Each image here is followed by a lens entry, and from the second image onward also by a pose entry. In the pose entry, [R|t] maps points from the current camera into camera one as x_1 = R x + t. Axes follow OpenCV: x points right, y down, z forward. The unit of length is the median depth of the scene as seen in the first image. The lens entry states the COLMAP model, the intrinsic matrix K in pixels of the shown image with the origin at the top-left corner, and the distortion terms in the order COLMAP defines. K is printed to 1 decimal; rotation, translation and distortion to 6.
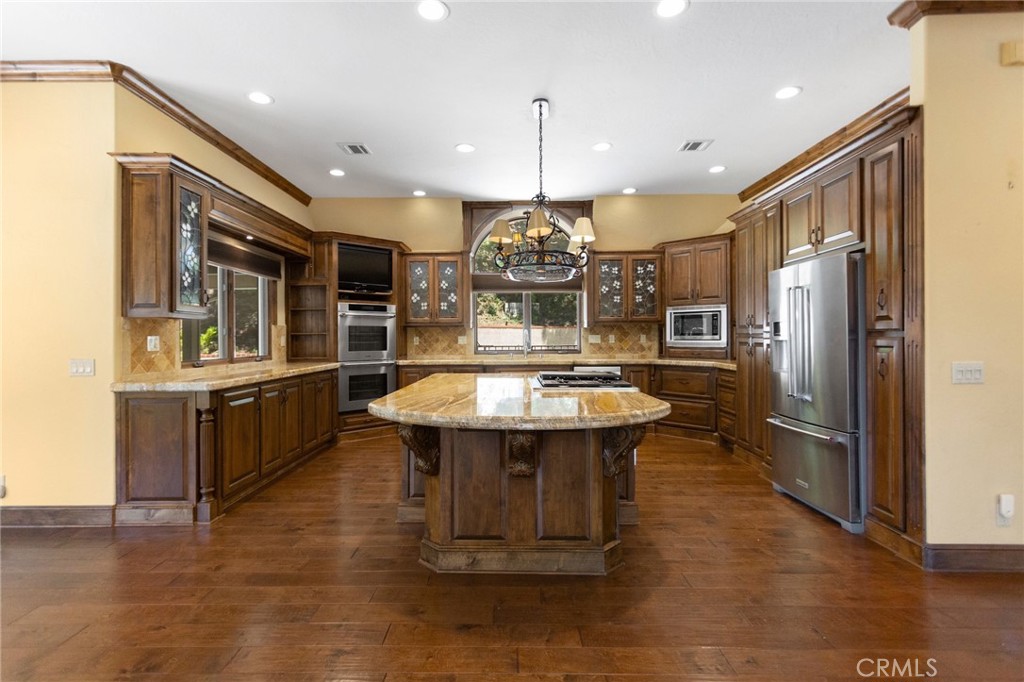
lens RADIAL K [[487.0, 0, 506.9], [0, 487.0, 337.1], [0, 0, 1]] dist [-0.003661, 0.004874]
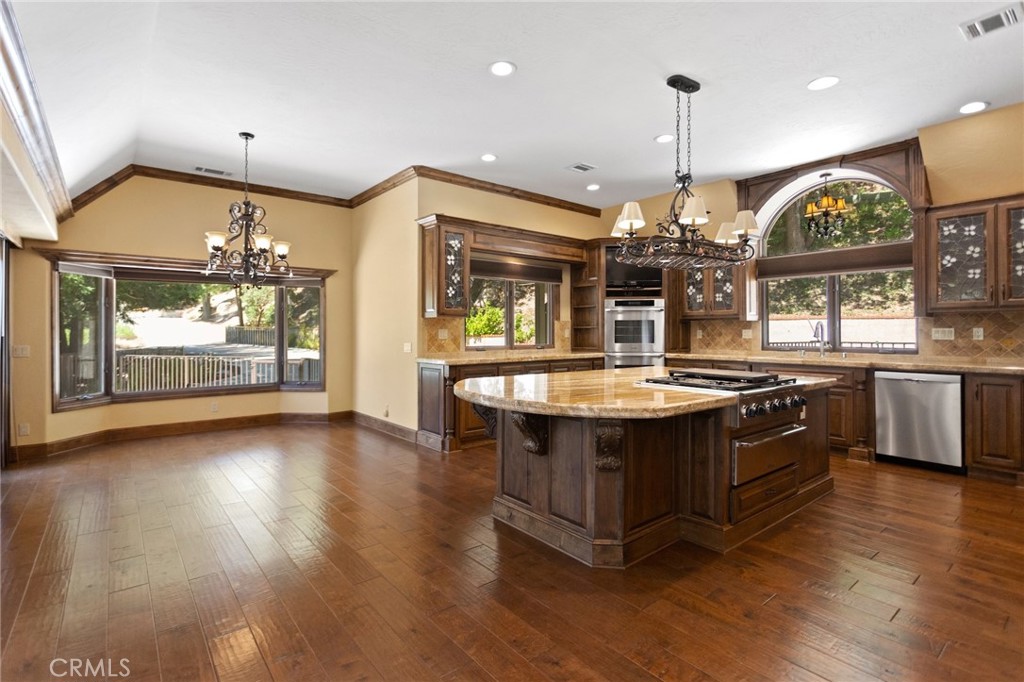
lens RADIAL K [[487.0, 0, 504.3], [0, 487.0, 332.7], [0, 0, 1]] dist [-0.003661, 0.004874]
pose [[0.632891, 0.005755, -0.774219, 0.367616], [-0.002221, 0.999982, 0.005618, -0.000263], [0.774238, -0.001836, 0.632892, 0.096511]]
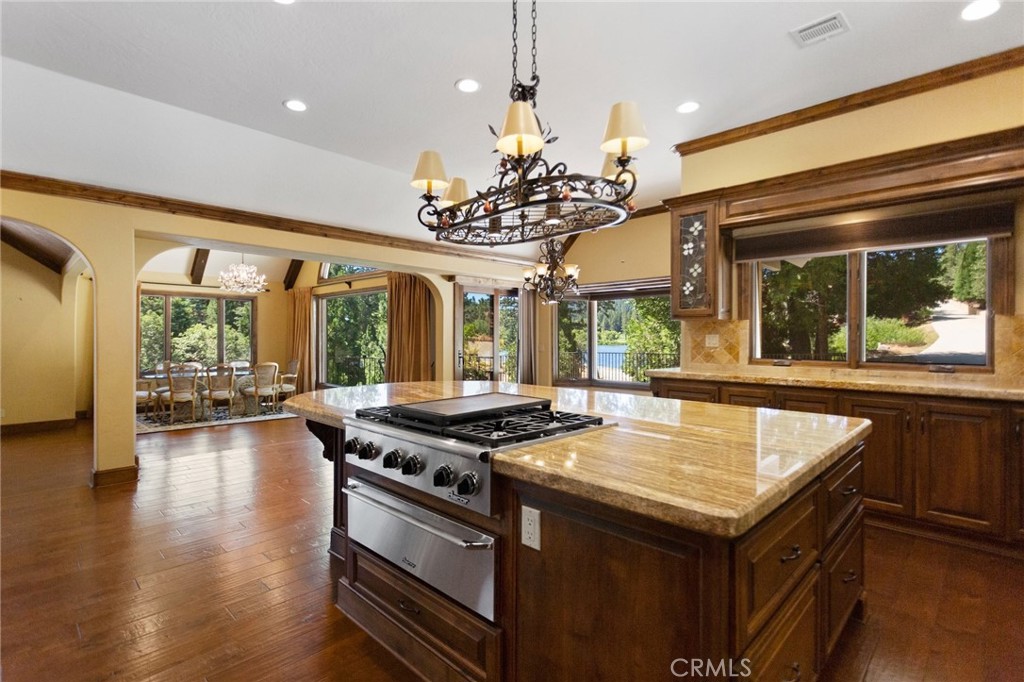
lens RADIAL K [[487.0, 0, 505.1], [0, 487.0, 340.9], [0, 0, 1]] dist [-0.003661, 0.004874]
pose [[-0.691245, 0.008409, -0.722572, 0.323583], [0.001301, 0.999945, 0.010393, -0.000025], [0.722619, 0.006244, -0.691218, 0.887797]]
